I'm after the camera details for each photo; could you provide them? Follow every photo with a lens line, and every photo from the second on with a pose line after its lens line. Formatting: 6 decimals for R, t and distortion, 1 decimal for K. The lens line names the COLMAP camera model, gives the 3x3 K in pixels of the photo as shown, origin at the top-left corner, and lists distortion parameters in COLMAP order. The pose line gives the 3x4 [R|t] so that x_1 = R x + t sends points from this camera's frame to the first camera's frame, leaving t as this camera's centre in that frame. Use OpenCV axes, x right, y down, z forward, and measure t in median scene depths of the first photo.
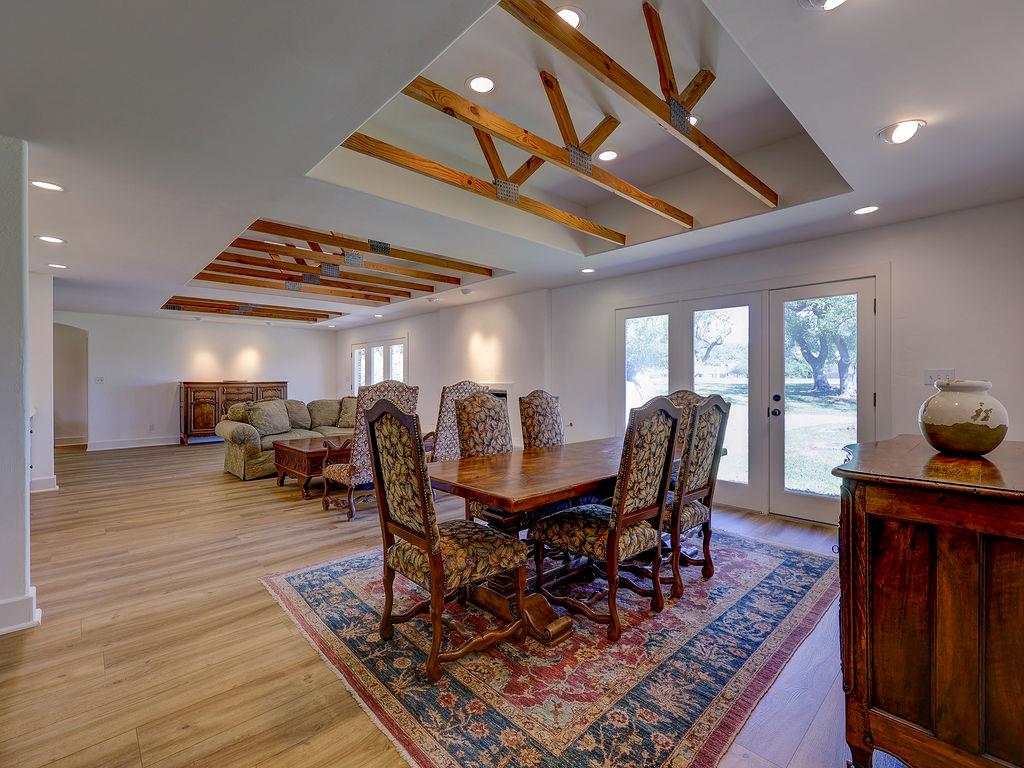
lens RADIAL K [[461.6, 0, 515.2], [0, 461.6, 382.8], [0, 0, 1]] dist [0.002541, 0.000151]
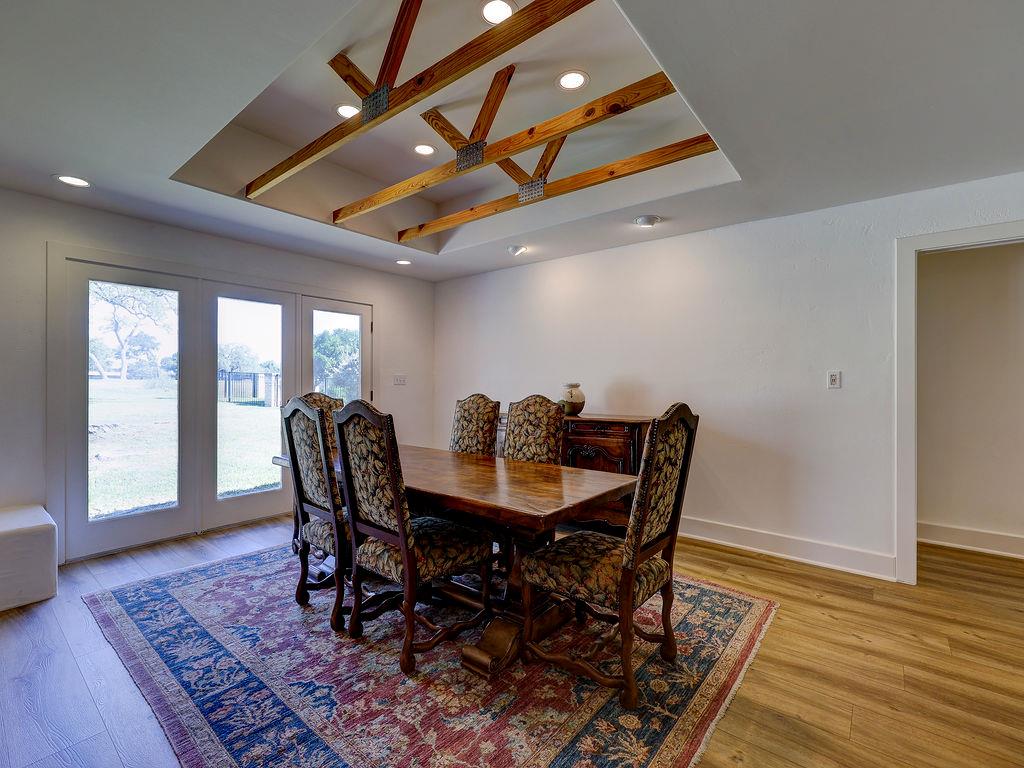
lens RADIAL K [[461.6, 0, 504.7], [0, 461.6, 381.1], [0, 0, 1]] dist [0.002541, 0.000151]
pose [[-0.110054, -0.003573, 0.993919, -1.197433], [0.012348, 0.999911, 0.004962, -0.016257], [-0.993849, 0.012819, -0.110000, 1.482960]]
